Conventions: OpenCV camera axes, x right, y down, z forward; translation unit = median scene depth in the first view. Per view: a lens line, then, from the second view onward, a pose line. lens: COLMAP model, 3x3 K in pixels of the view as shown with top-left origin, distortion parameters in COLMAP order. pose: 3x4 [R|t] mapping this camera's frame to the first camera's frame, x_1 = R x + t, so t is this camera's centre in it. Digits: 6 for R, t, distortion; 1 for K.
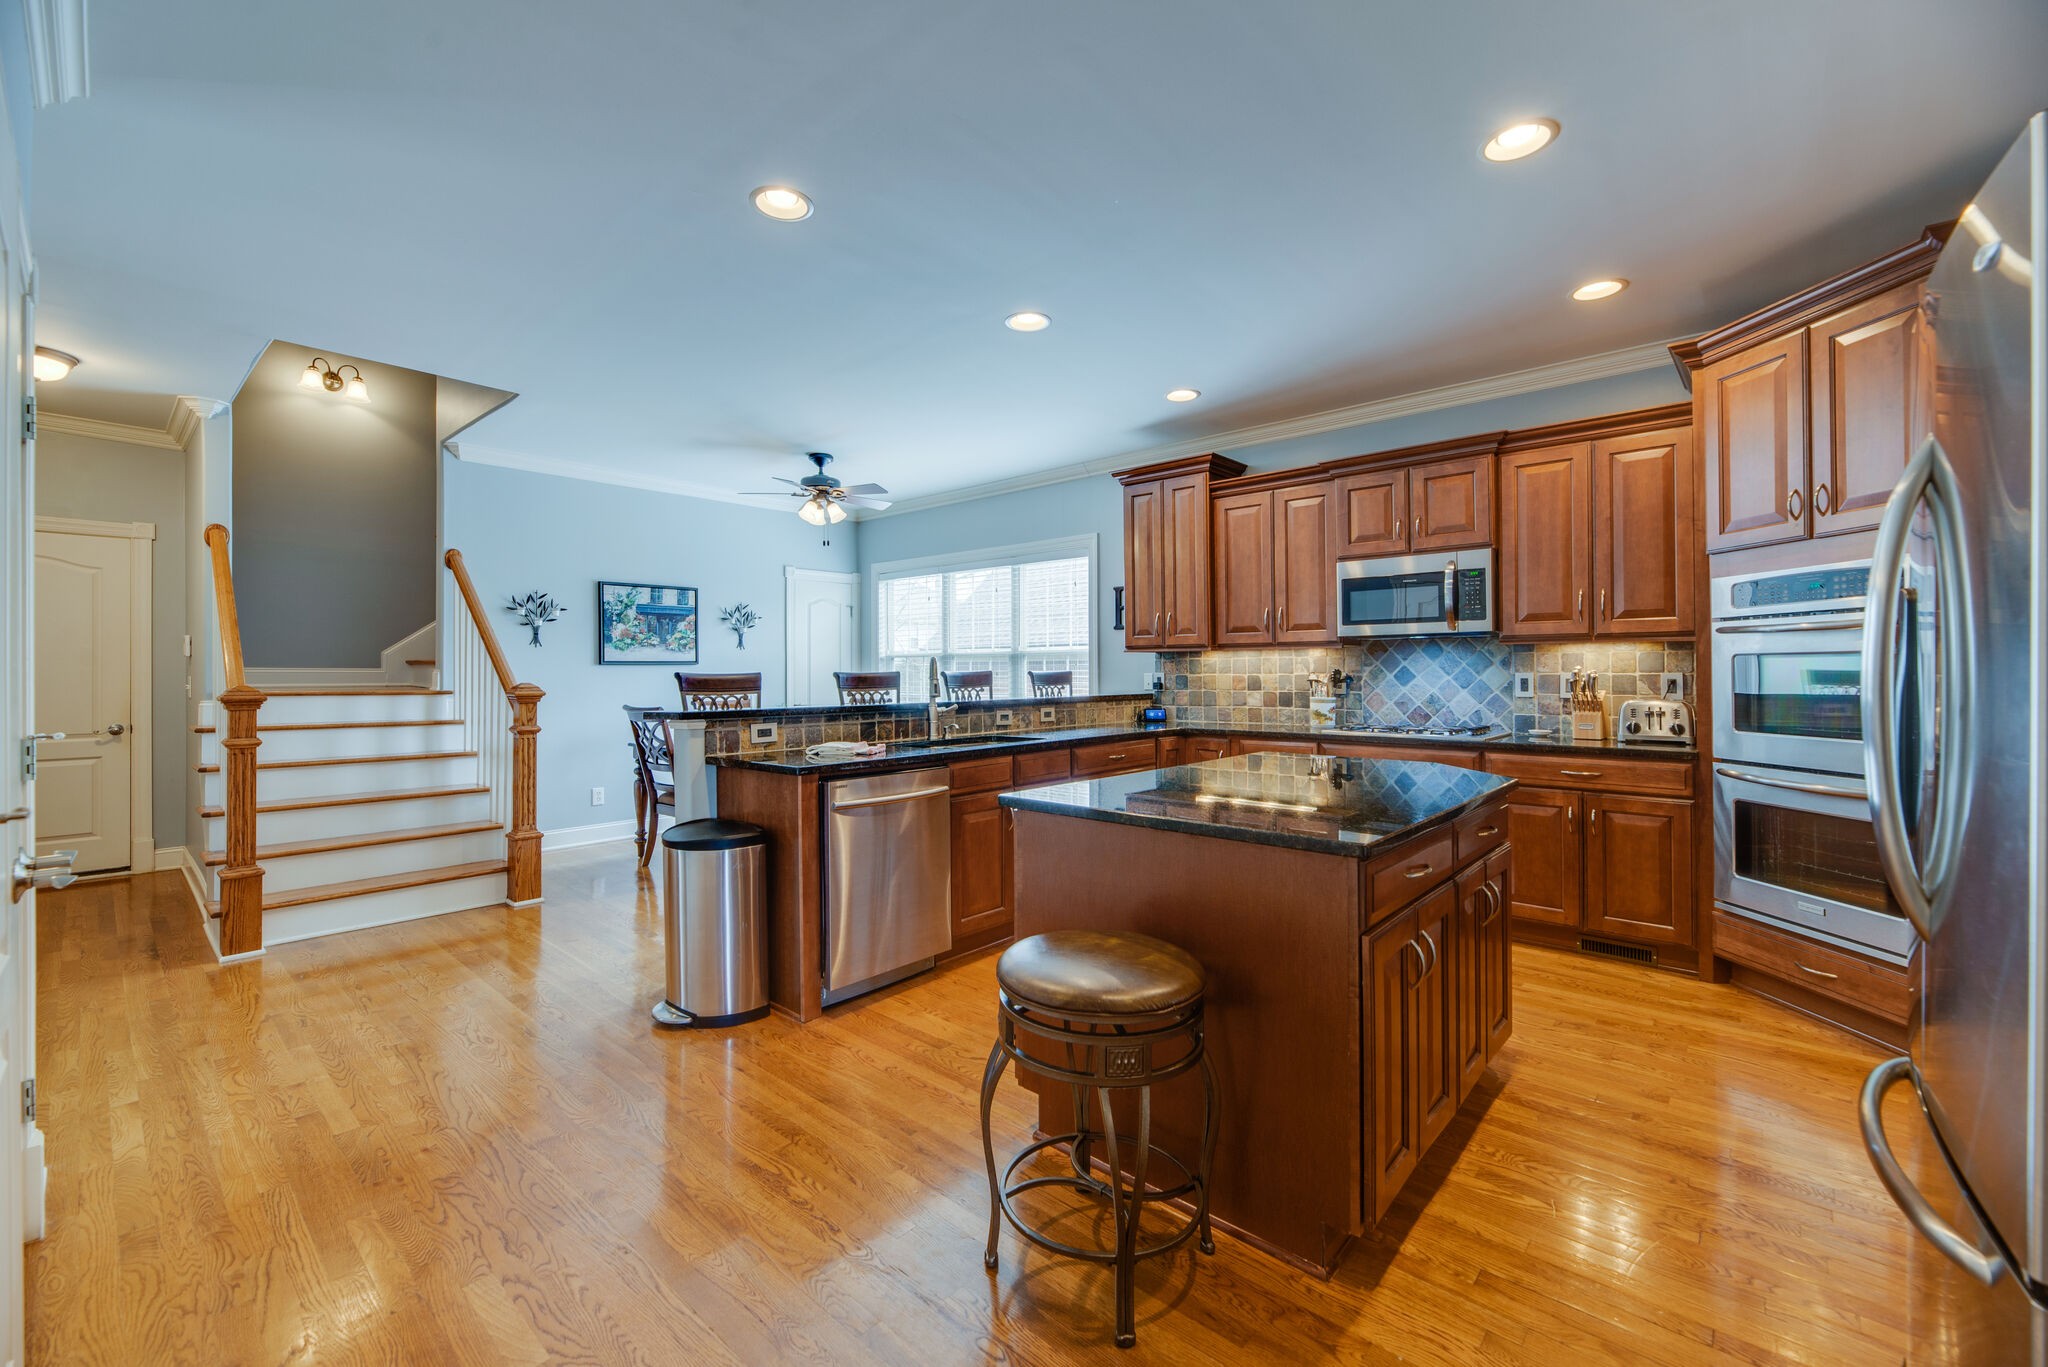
lens RADIAL K [[843.3, 0, 1015.4], [0, 843.3, 660.5], [0, 0, 1]] dist [0.000241, 0.000086]
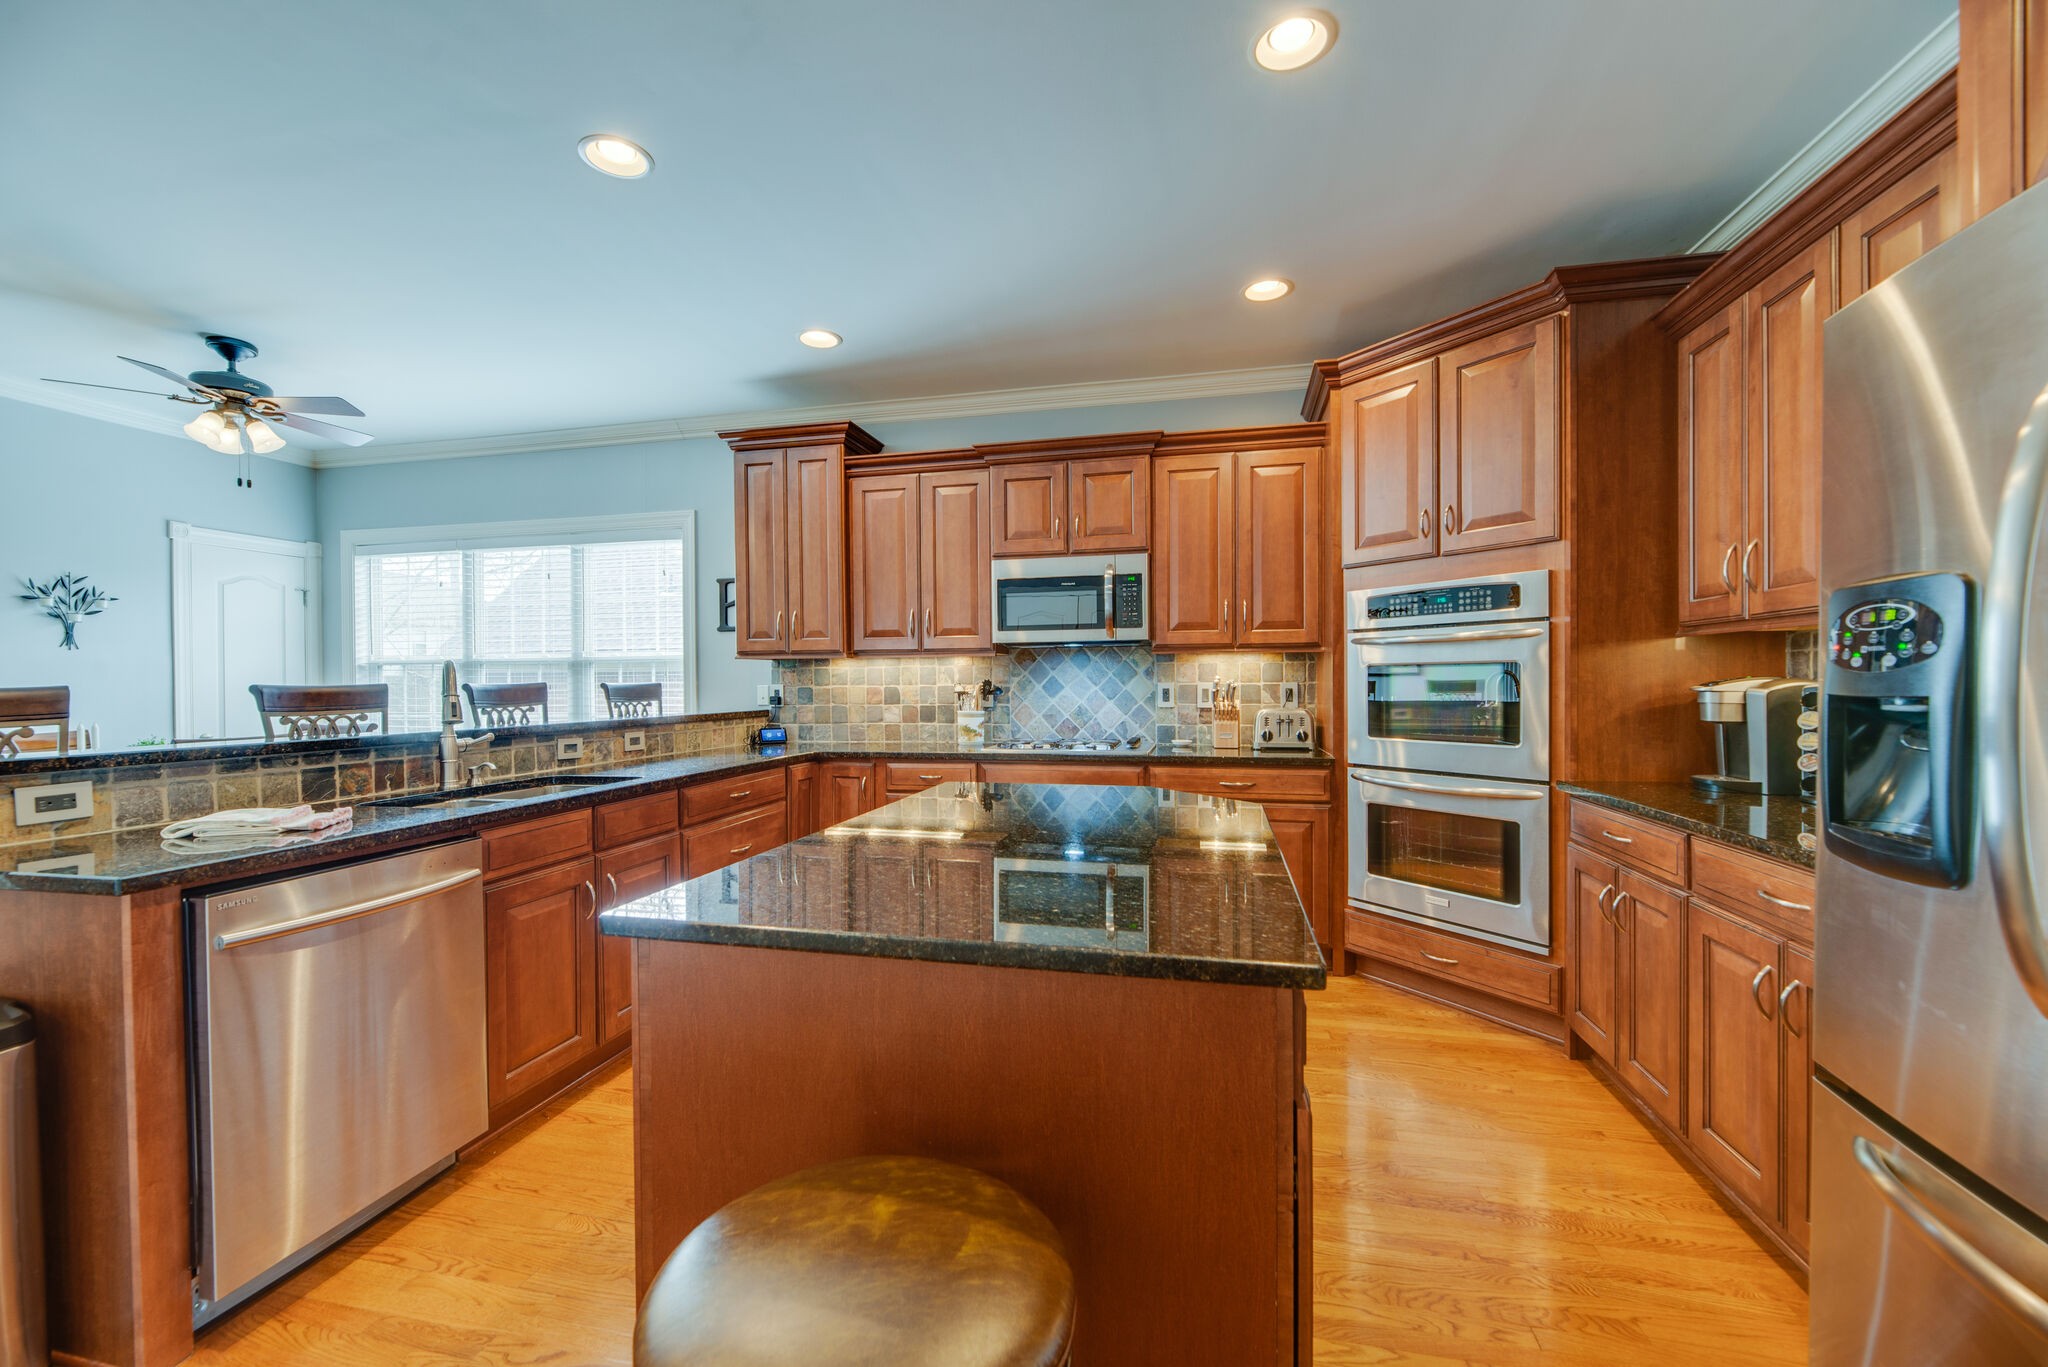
lens RADIAL K [[833.4, 0, 1017.2], [0, 833.4, 685.7], [0, 0, 1]] dist [-0.000241, 0.000157]
pose [[0.876505, -0.004514, 0.481371, -0.022198], [-0.002734, 0.999893, 0.014354, 0.004227], [-0.481385, -0.013898, 0.876399, 0.220869]]
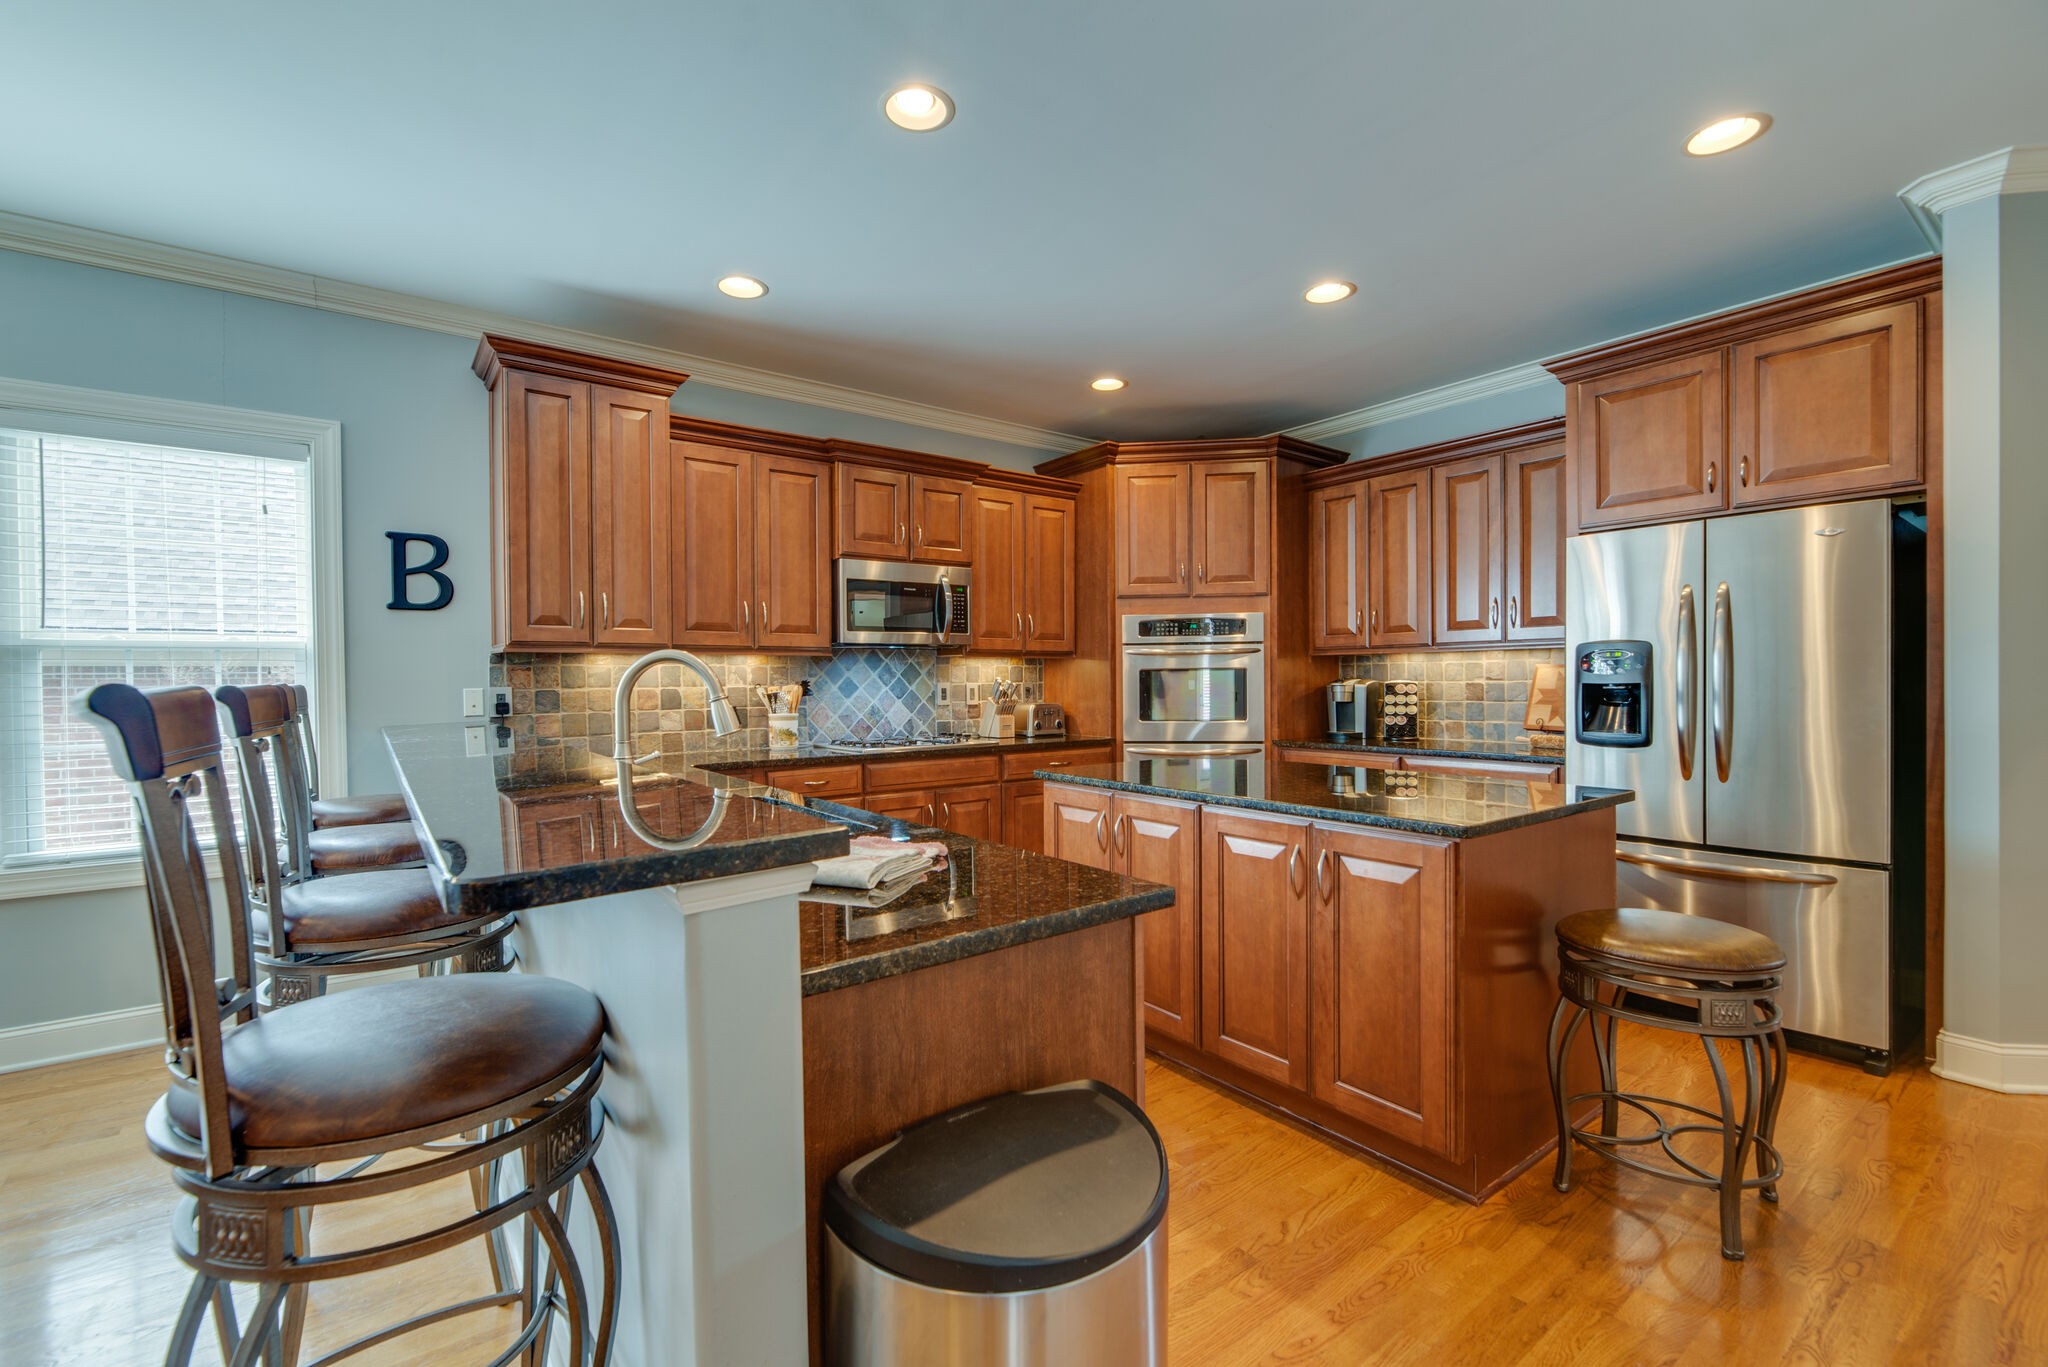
lens RADIAL K [[878.6, 0, 1024.0], [0, 878.6, 683.5], [0, 0, 1]] dist [-0.001534, -0.000033]
pose [[0.188957, -0.003347, 0.981980, -0.500730], [-0.005906, 0.999972, 0.004544, 0.009071], [-0.981968, -0.006659, 0.188932, 0.669195]]
